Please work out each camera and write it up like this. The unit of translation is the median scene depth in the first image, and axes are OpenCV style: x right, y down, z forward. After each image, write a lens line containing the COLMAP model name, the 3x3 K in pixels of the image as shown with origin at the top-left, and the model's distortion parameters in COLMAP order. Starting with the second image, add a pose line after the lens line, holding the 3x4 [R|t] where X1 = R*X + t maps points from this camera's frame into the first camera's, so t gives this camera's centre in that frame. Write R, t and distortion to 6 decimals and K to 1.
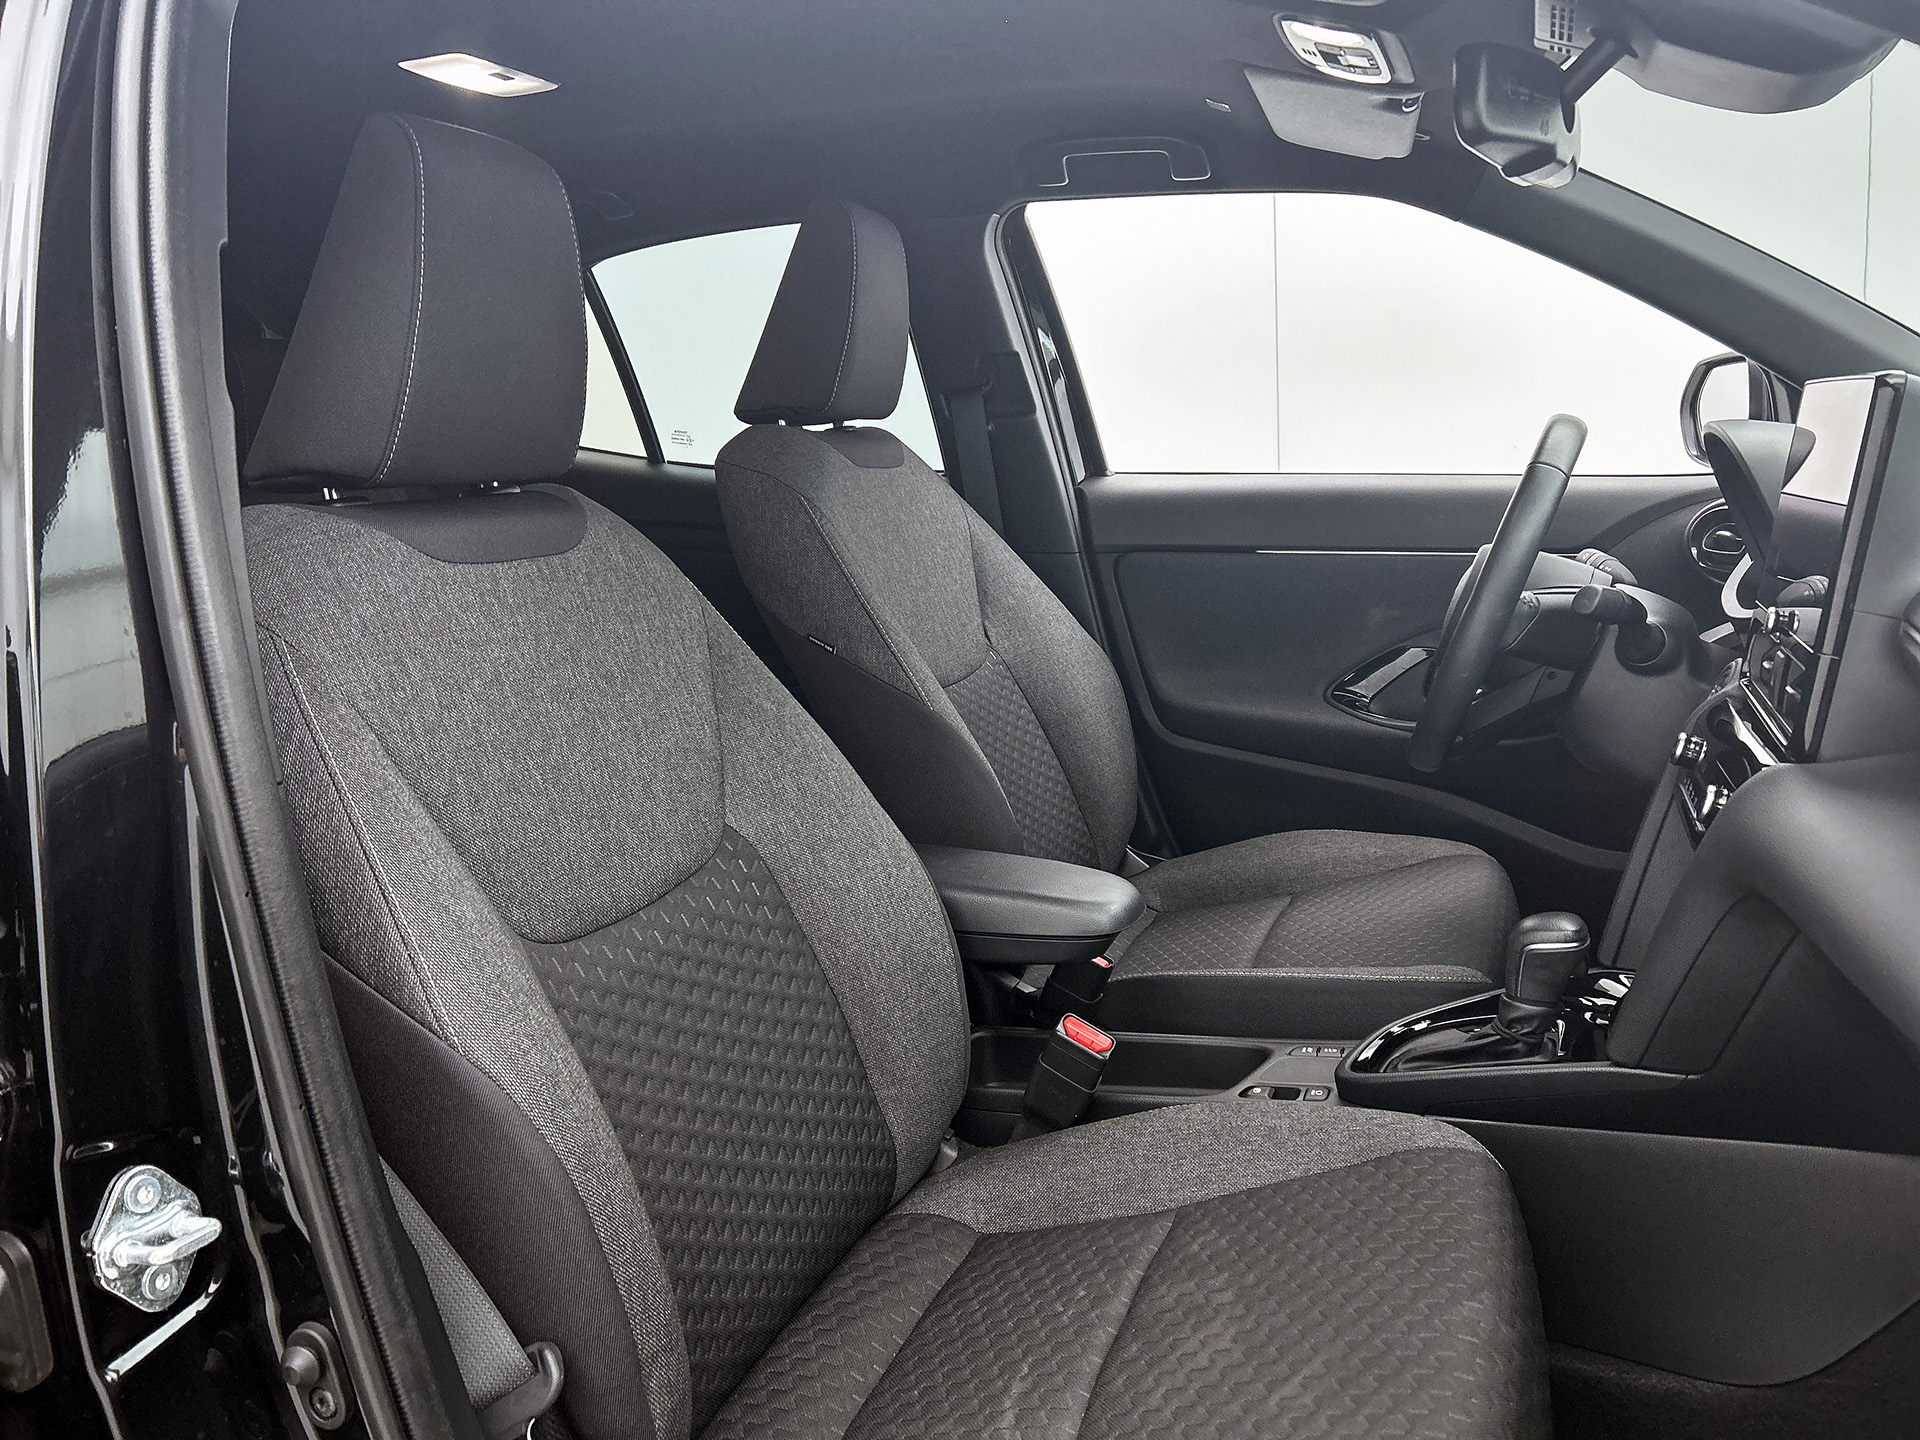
lens RADIAL K [[1472.9, 0, 965.0], [0, 1472.9, 716.3], [0, 0, 1]] dist [0.024165, -0.011571]
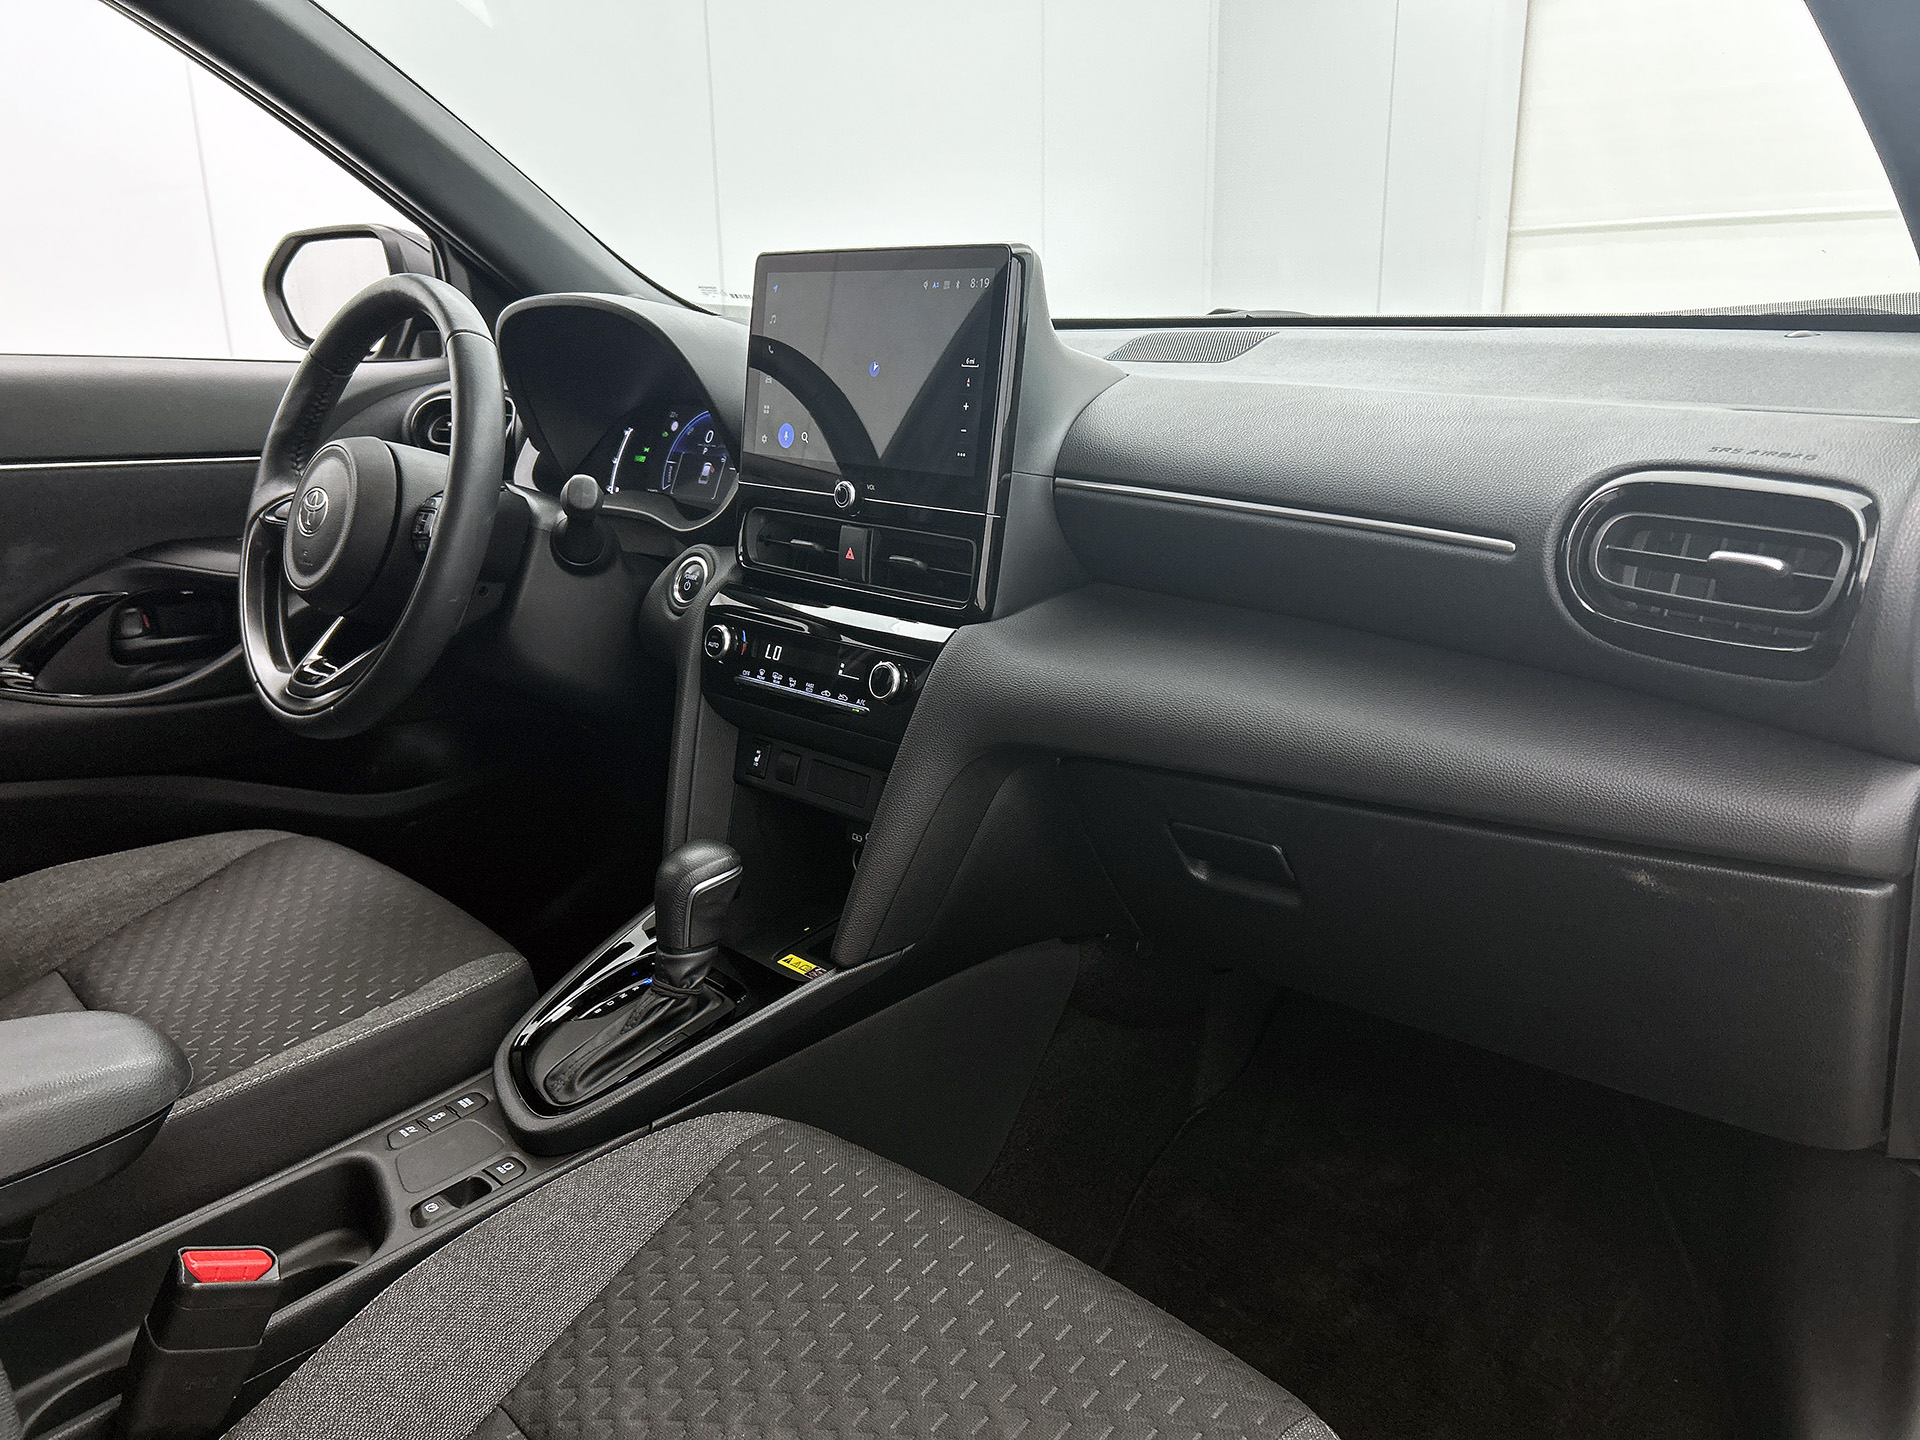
lens RADIAL K [[1472.9, 0, 965.6], [0, 1472.9, 726.6], [0, 0, 1]] dist [0.024165, -0.011571]
pose [[0.390307, -0.199339, 0.898846, -0.278337], [0.152360, 0.976804, 0.150468, -0.038128], [-0.907990, 0.078219, 0.411625, 0.429066]]
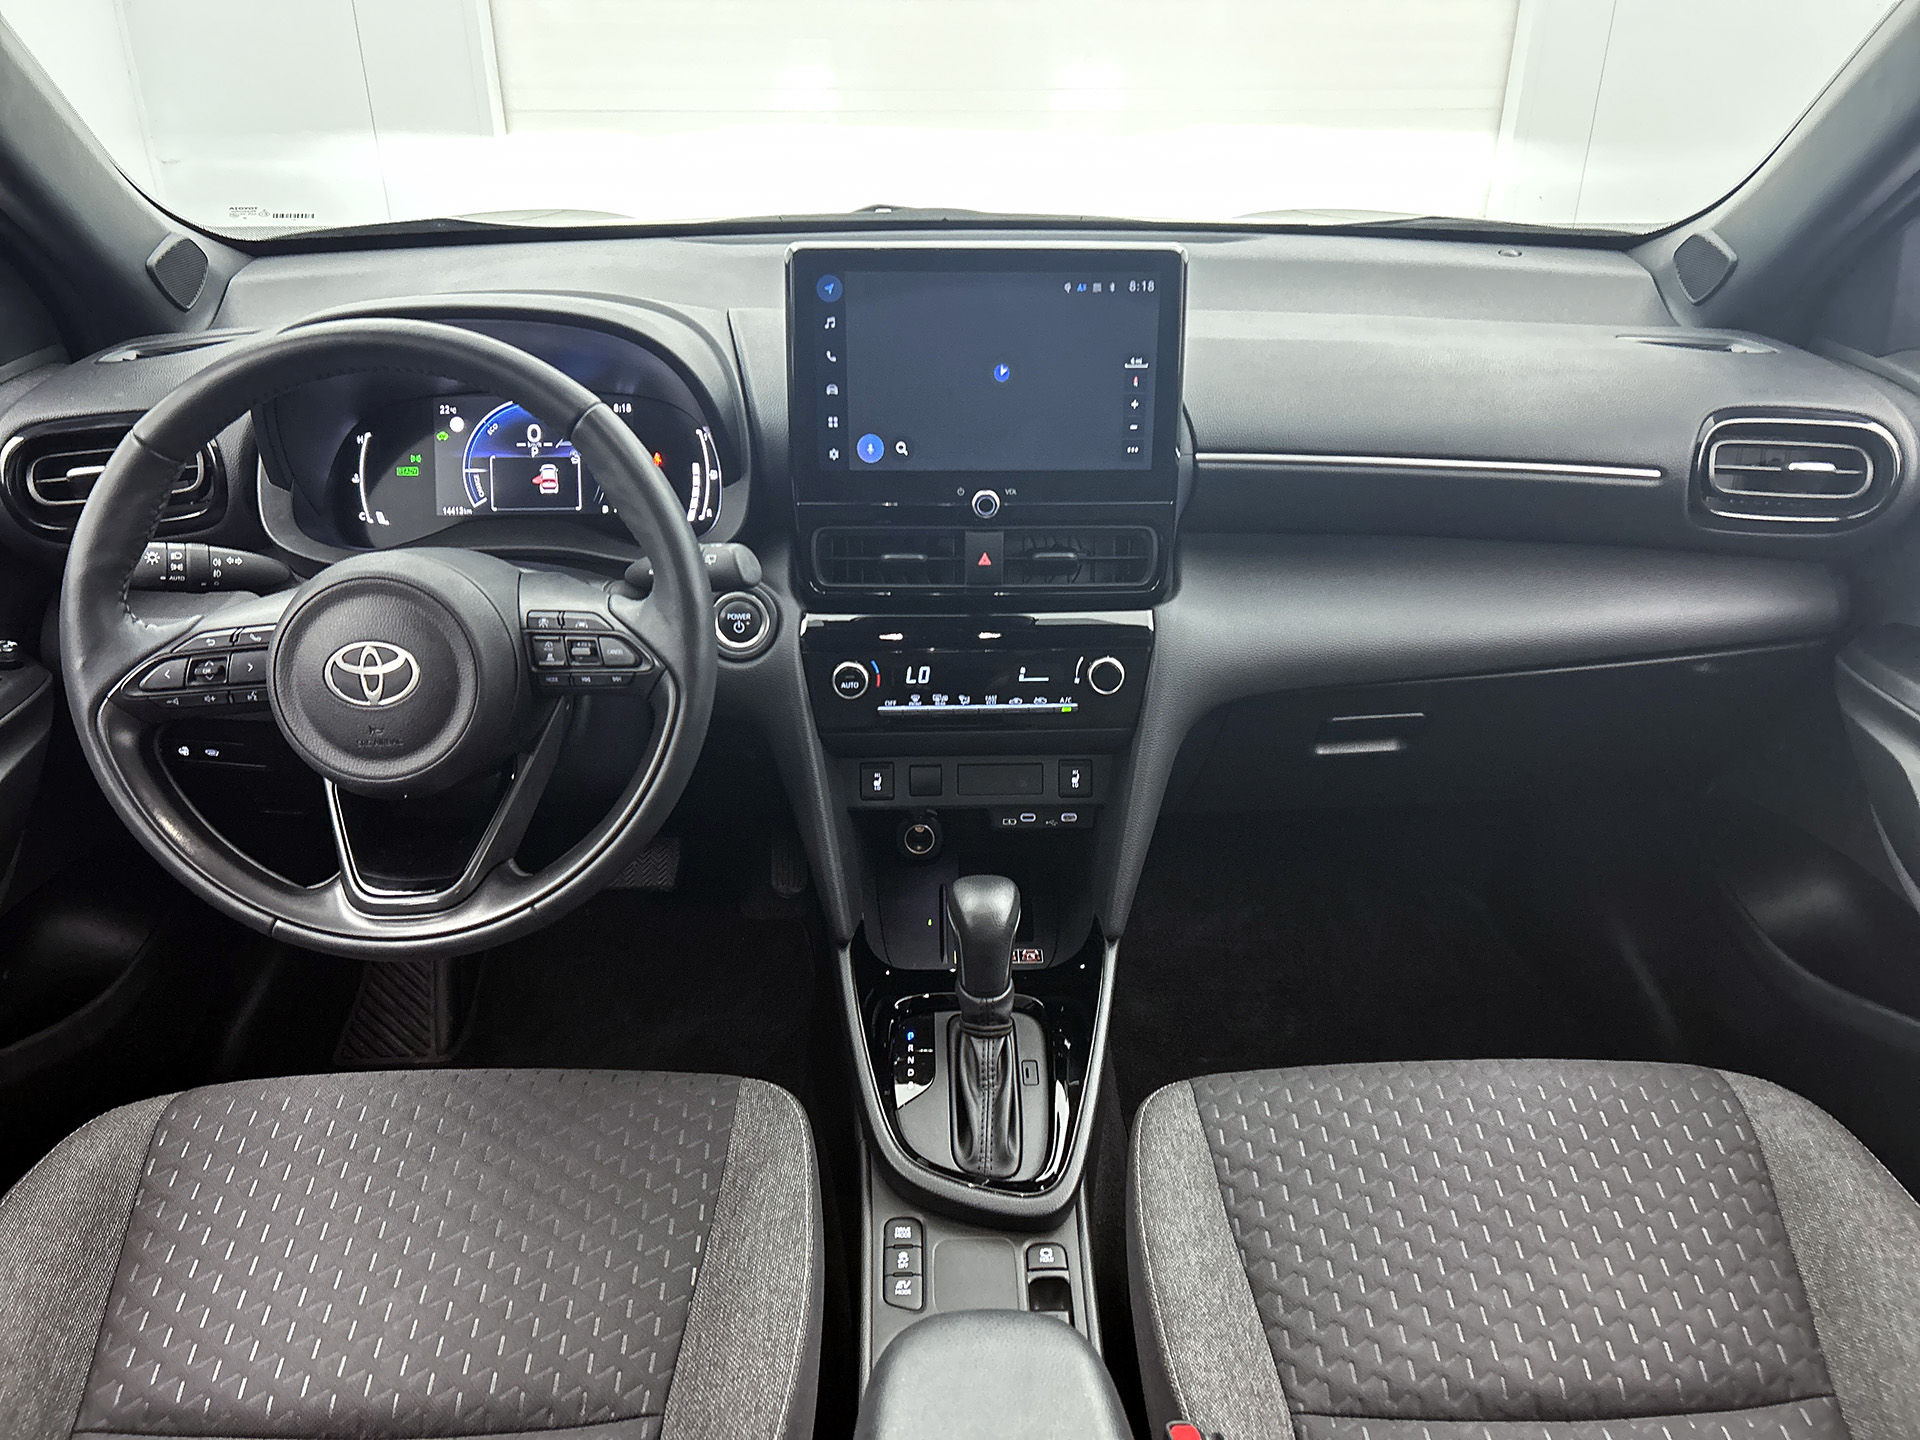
lens RADIAL K [[1472.9, 0, 967.3], [0, 1472.9, 718.0], [0, 0, 1]] dist [0.024165, -0.011571]
pose [[-0.391246, -0.363870, 0.845296, -0.264239], [0.186730, 0.868020, 0.460080, -0.303484], [-0.901143, 0.337847, -0.271663, 1.042033]]
